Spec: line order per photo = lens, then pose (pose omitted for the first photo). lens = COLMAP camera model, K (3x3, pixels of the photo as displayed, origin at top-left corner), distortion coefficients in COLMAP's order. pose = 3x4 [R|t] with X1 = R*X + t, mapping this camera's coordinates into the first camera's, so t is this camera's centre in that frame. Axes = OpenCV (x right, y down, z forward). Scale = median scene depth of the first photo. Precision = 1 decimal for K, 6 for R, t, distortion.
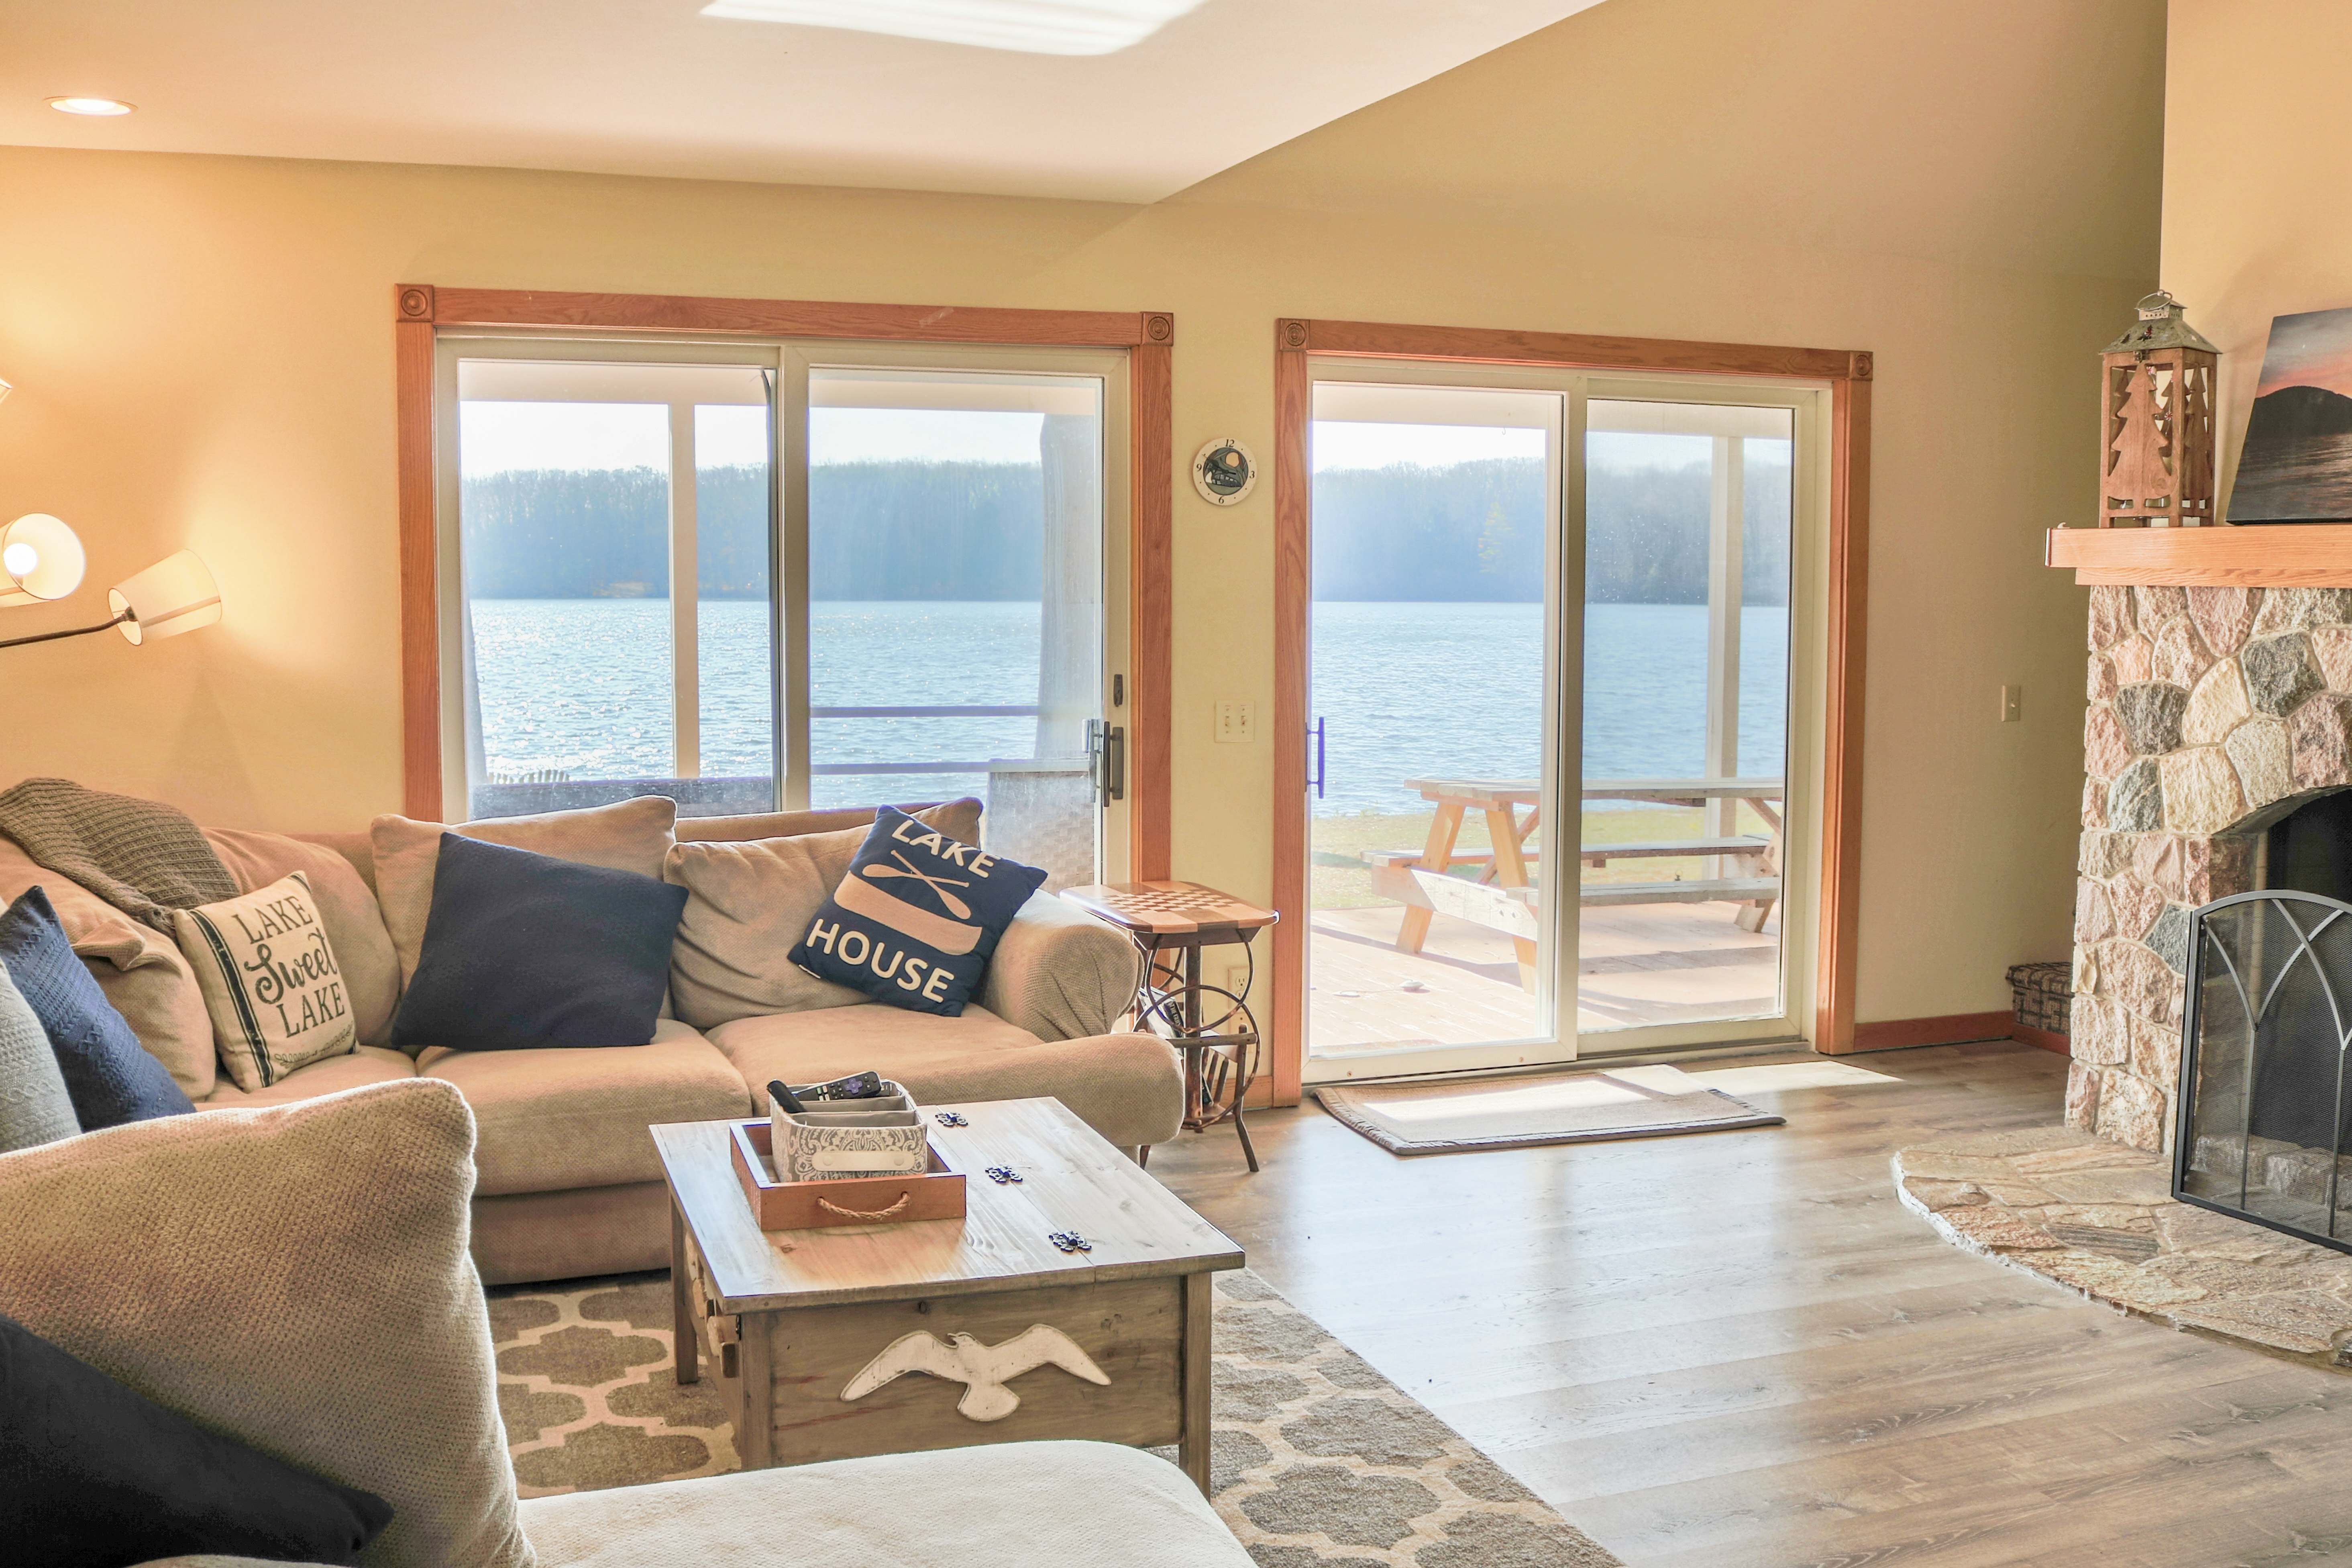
lens RADIAL K [[2289.7, 0, 1175.2], [0, 2289.7, 797.4], [0, 0, 1]] dist [-0.170996, 0.161207]
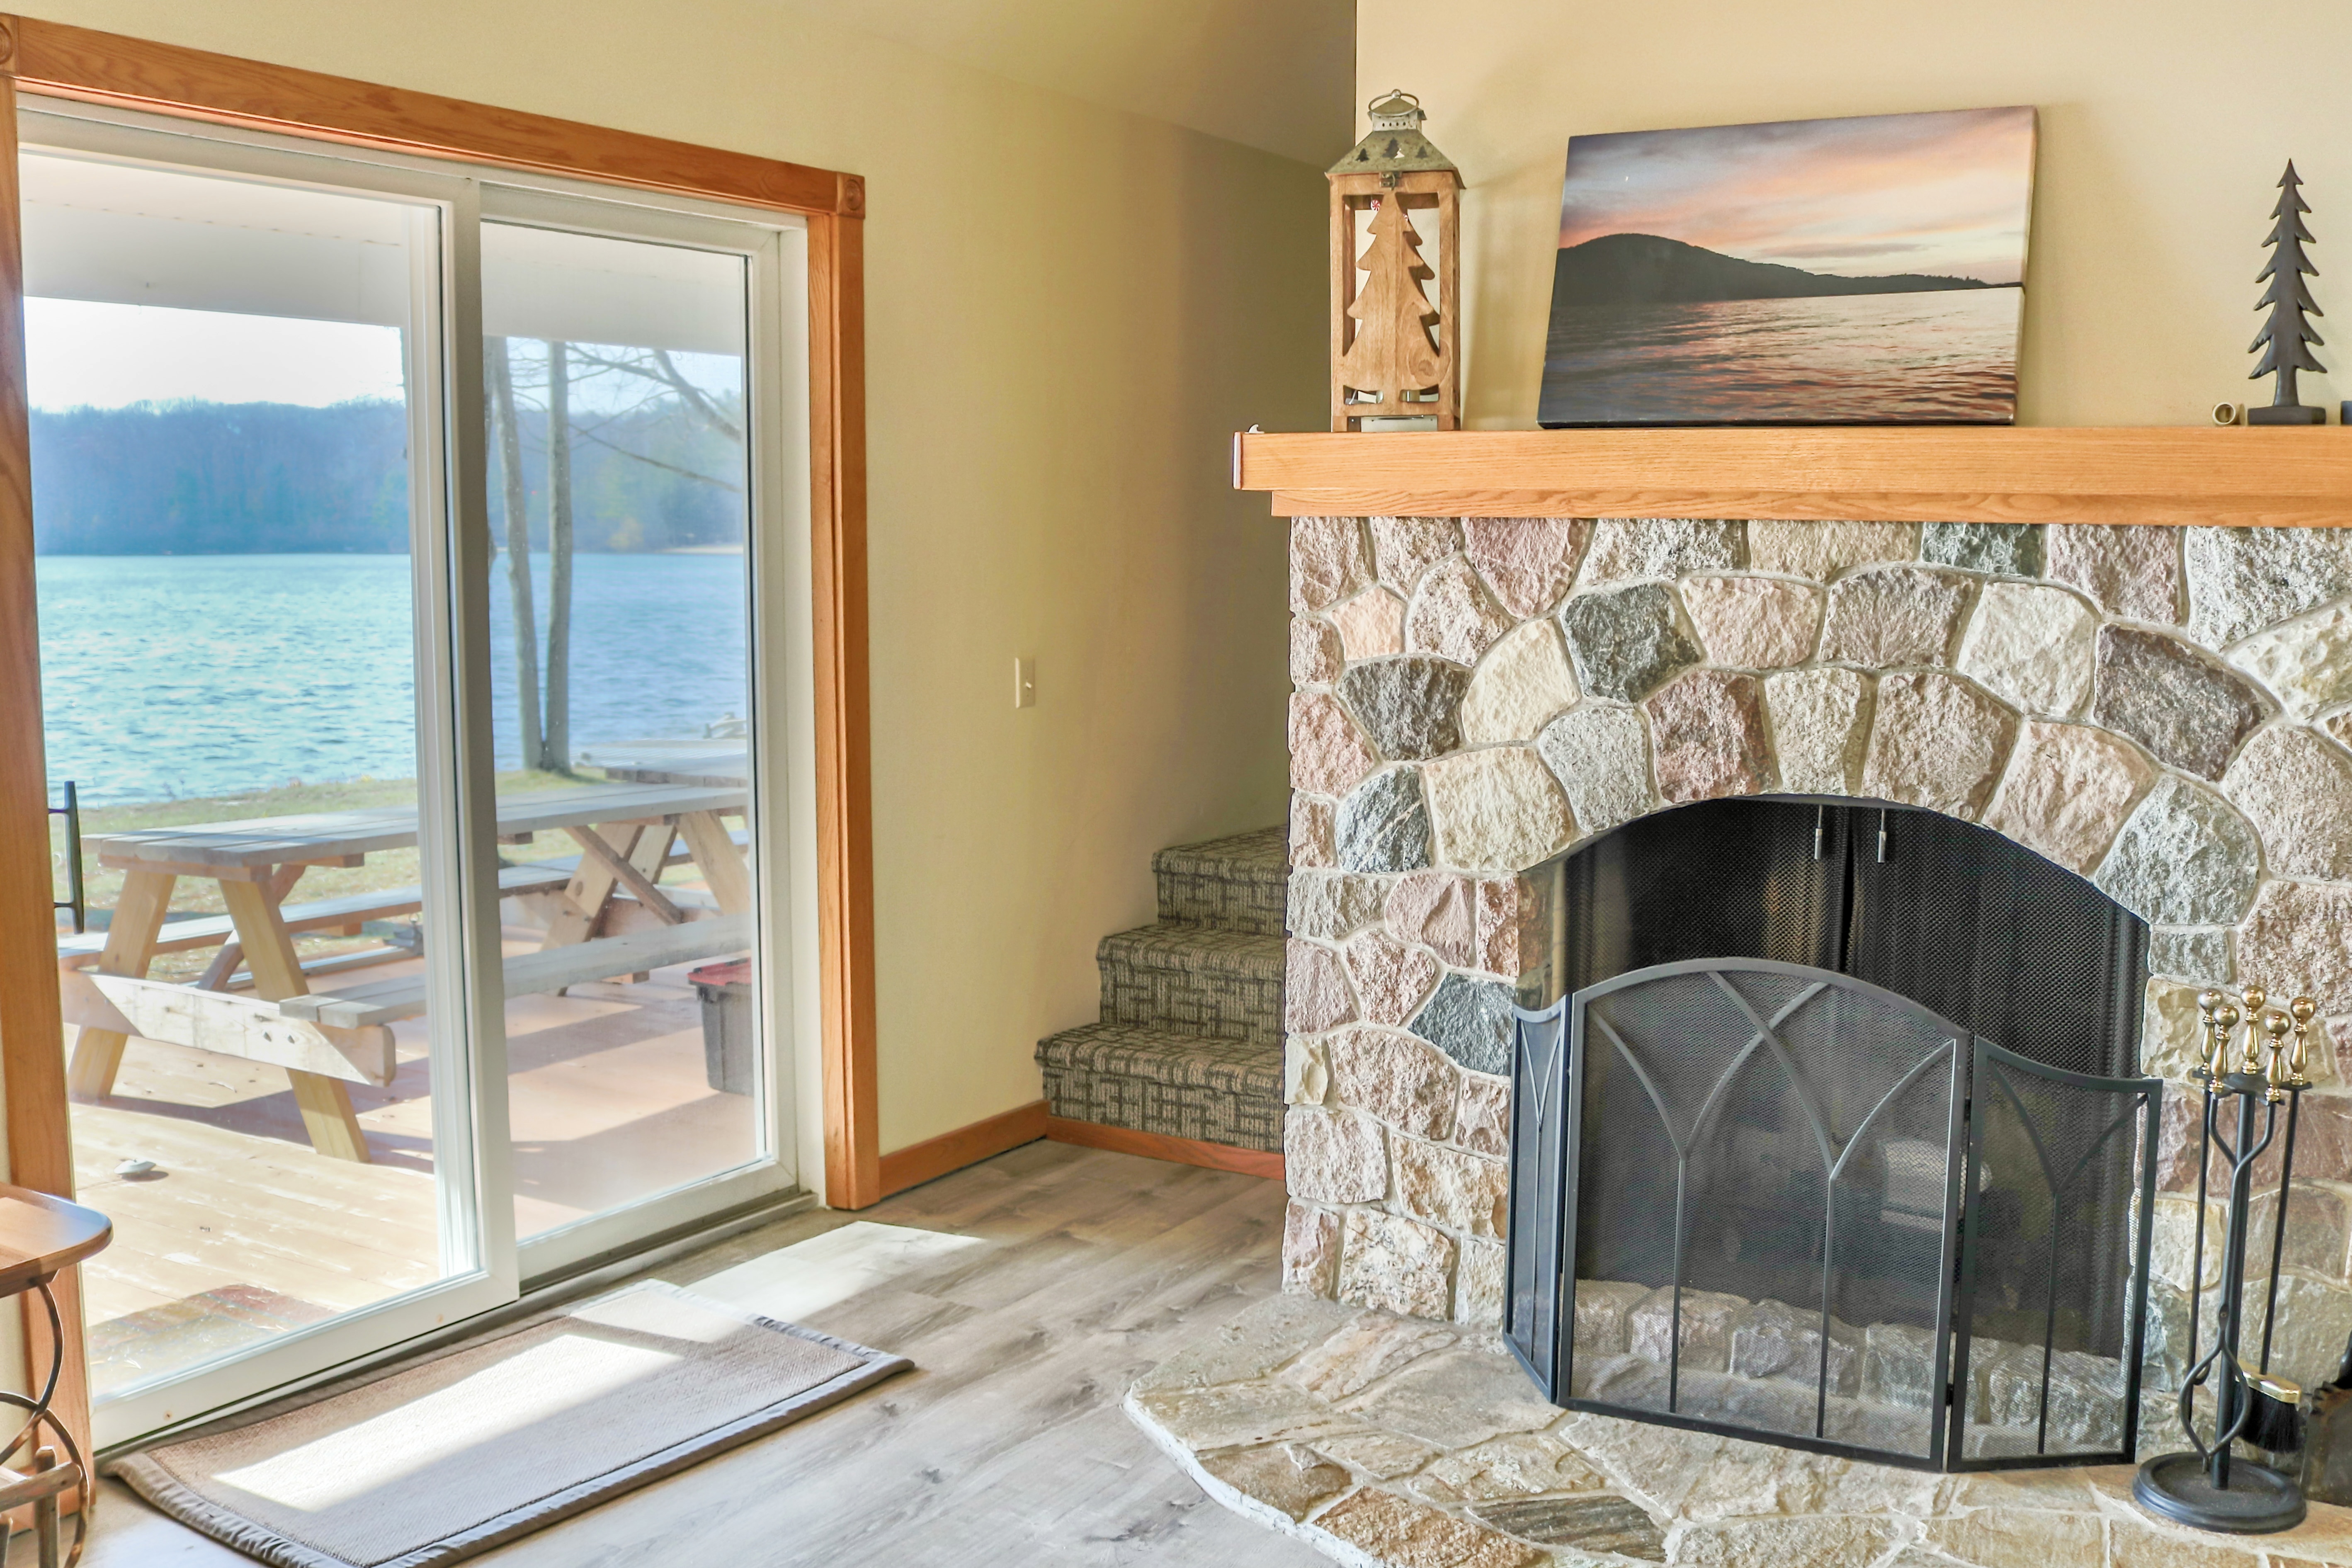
lens RADIAL K [[2289.6, 0, 1175.2], [0, 2289.6, 797.4], [0, 0, 1]] dist [-0.170996, 0.161207]
pose [[0.784638, -0.073932, 0.615530, -0.057461], [0.058438, 0.997263, 0.045289, -0.044103], [-0.617194, 0.000435, 0.786811, 0.483850]]
